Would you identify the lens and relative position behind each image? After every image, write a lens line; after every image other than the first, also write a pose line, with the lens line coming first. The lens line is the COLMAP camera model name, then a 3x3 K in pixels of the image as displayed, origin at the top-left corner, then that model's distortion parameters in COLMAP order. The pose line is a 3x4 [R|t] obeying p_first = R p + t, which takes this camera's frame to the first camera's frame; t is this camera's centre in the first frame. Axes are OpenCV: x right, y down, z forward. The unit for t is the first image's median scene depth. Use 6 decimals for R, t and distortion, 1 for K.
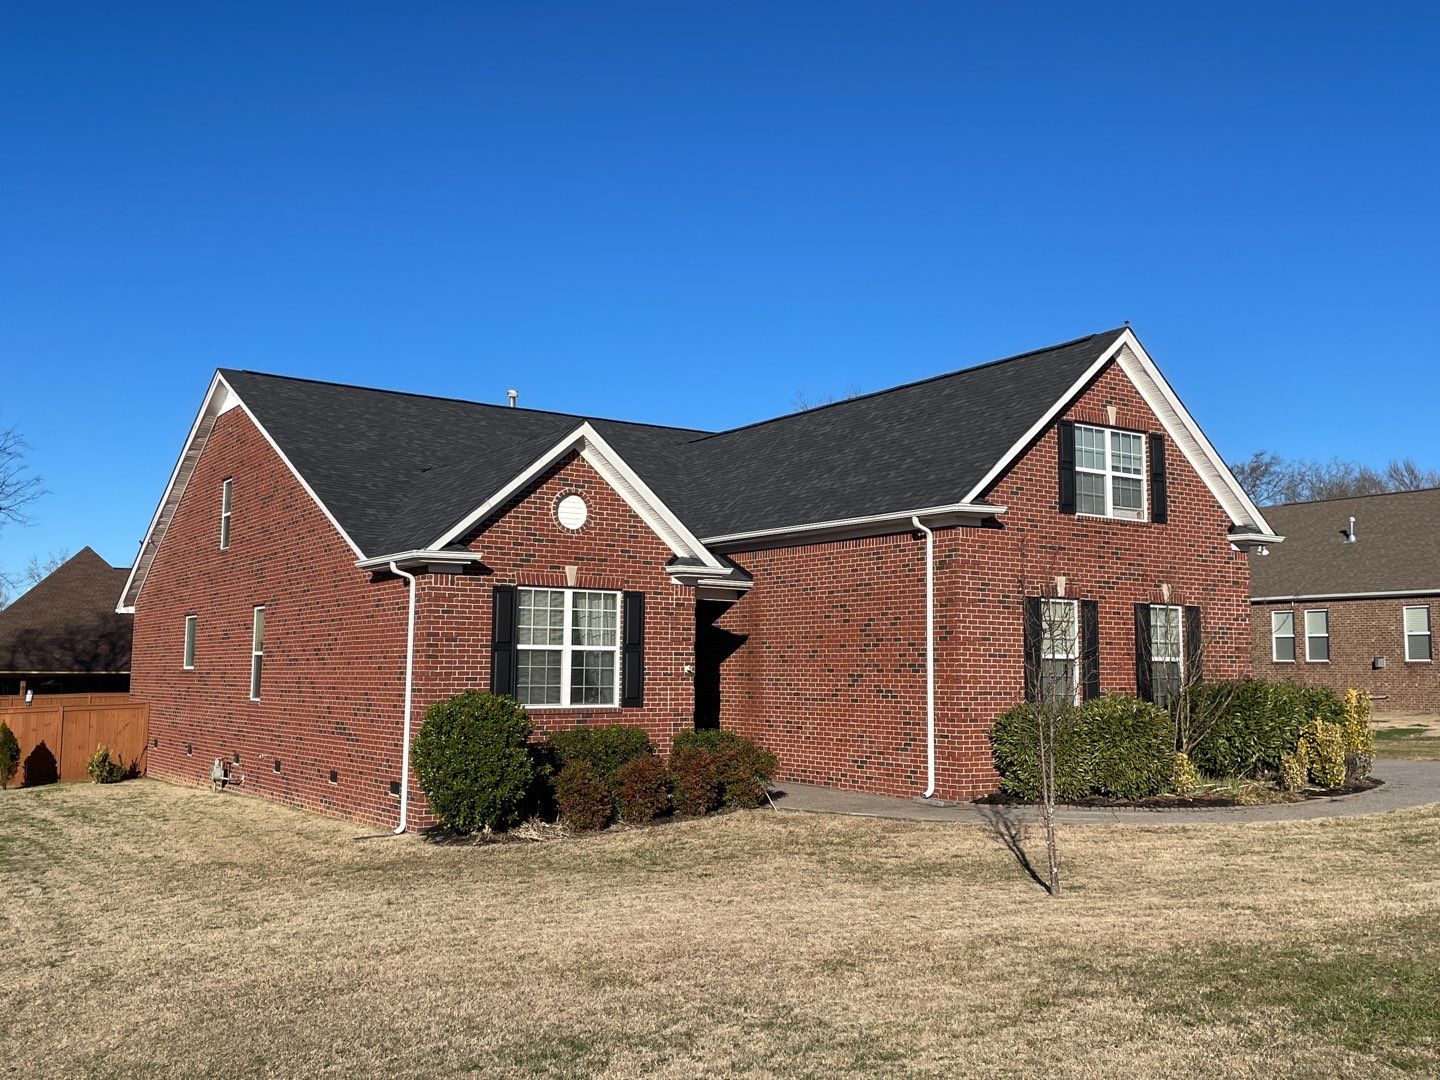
lens RADIAL K [[1323.3, 0, 720.0], [0, 1323.3, 540.0], [0, 0, 1]] dist [0.133507, -0.000995]
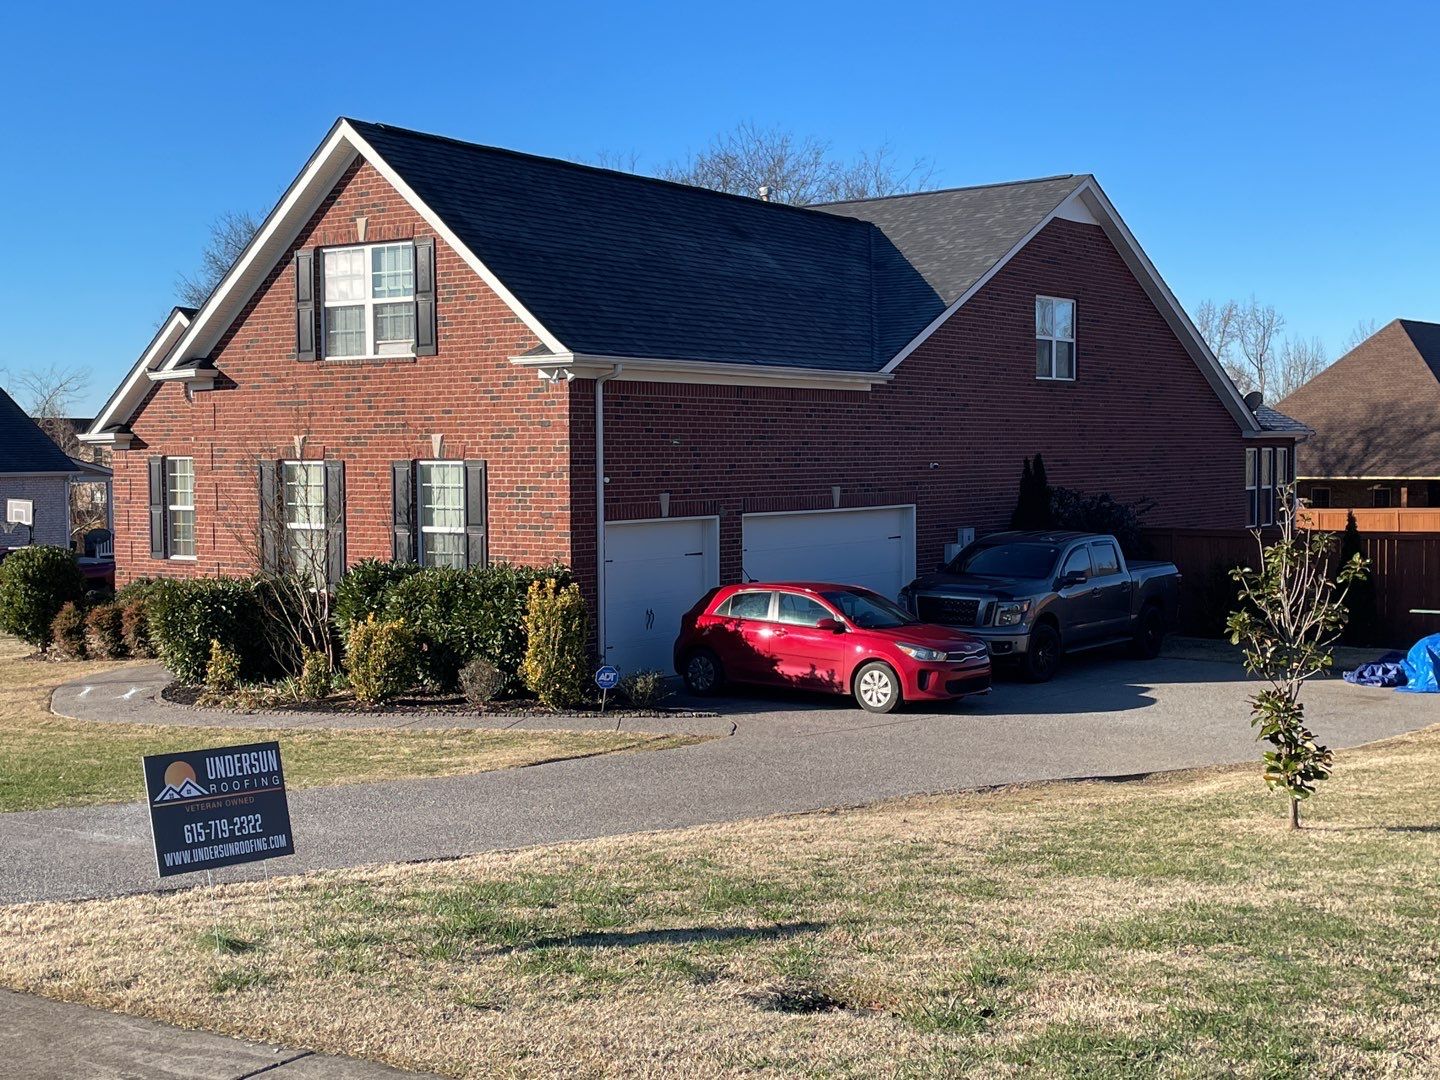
lens RADIAL K [[1819.9, 0, 720.0], [0, 1819.9, 540.0], [0, 0, 1]] dist [0.123537, -0.017029]
pose [[0.352830, 0.035724, -0.935005, 1.497905], [0.103978, 0.991585, 0.077122, 0.031772], [0.929892, -0.124431, 0.346146, 0.844706]]
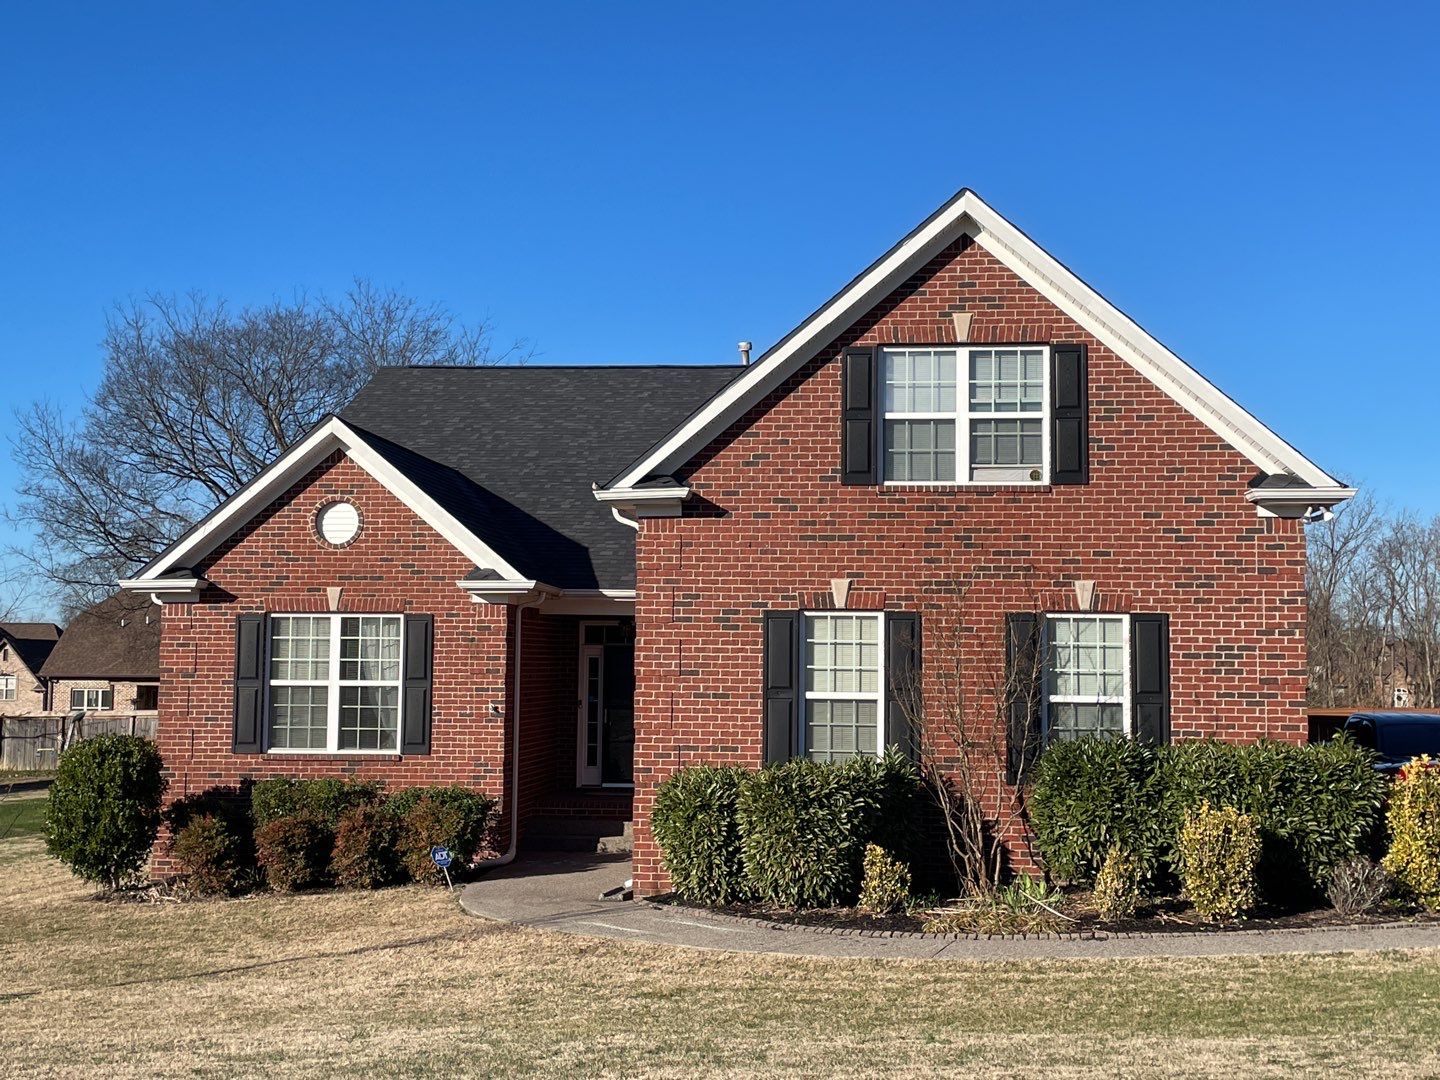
lens RADIAL K [[1819.9, 0, 720.0], [0, 1819.9, 540.0], [0, 0, 1]] dist [0.123537, -0.017029]
pose [[0.769369, -0.045556, -0.637179, 0.812946], [0.060584, 0.998162, 0.001788, 0.002202], [0.635926, -0.039979, 0.770714, 0.248419]]
